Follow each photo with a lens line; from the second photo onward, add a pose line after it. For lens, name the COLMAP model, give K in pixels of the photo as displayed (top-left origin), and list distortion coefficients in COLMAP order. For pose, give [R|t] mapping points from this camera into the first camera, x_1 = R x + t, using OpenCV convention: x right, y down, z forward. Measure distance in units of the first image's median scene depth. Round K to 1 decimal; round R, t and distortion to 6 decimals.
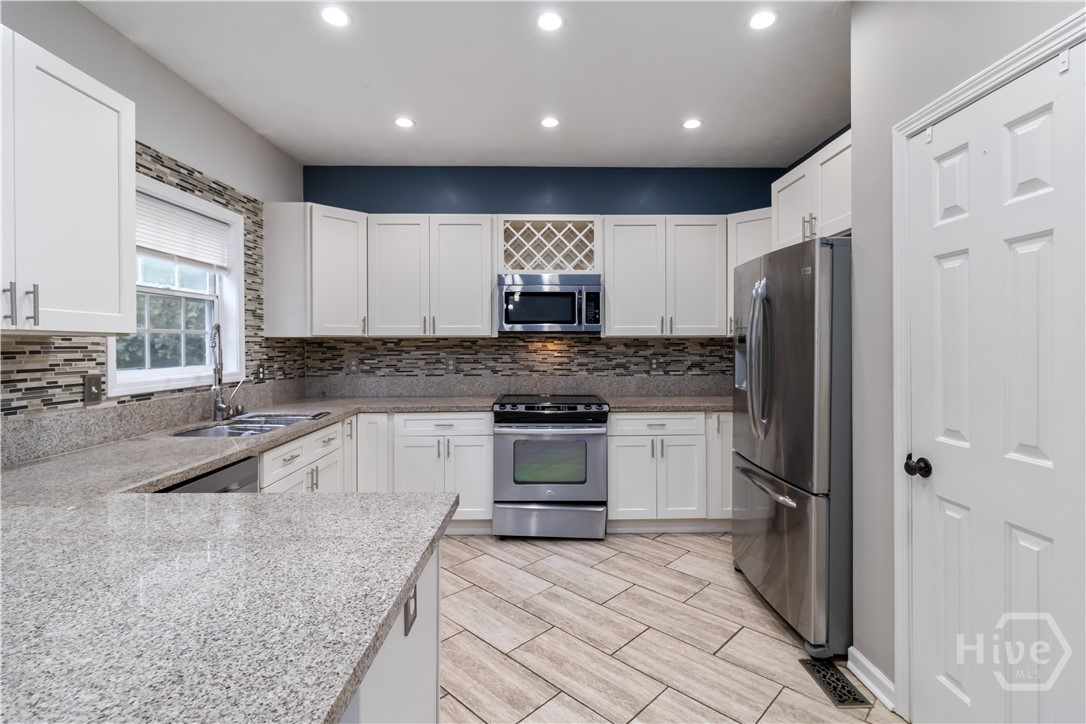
lens RADIAL K [[519.0, 0, 542.3], [0, 519.0, 353.6], [0, 0, 1]] dist [-0.001681, 0.001389]
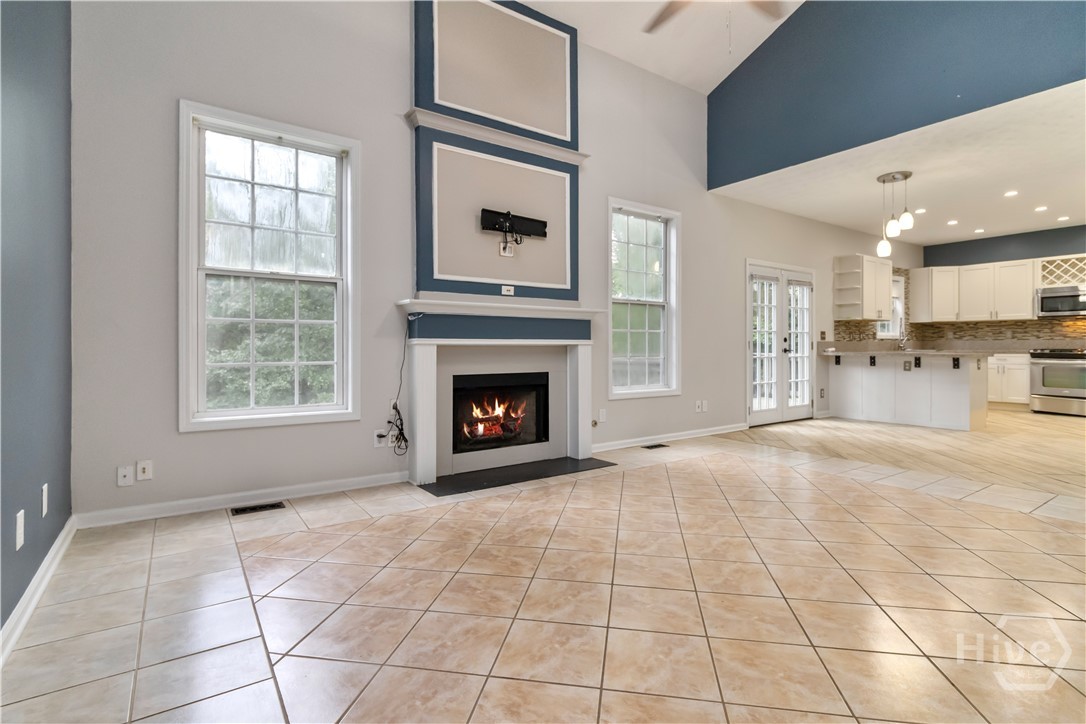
lens RADIAL K [[519.0, 0, 554.1], [0, 519.0, 348.4], [0, 0, 1]] dist [-0.001681, 0.001389]
pose [[0.577905, 0.004322, -0.816093, 0.473962], [-0.010787, 0.999939, -0.002343, 0.106774], [0.816033, 0.010157, 0.577916, -1.691338]]
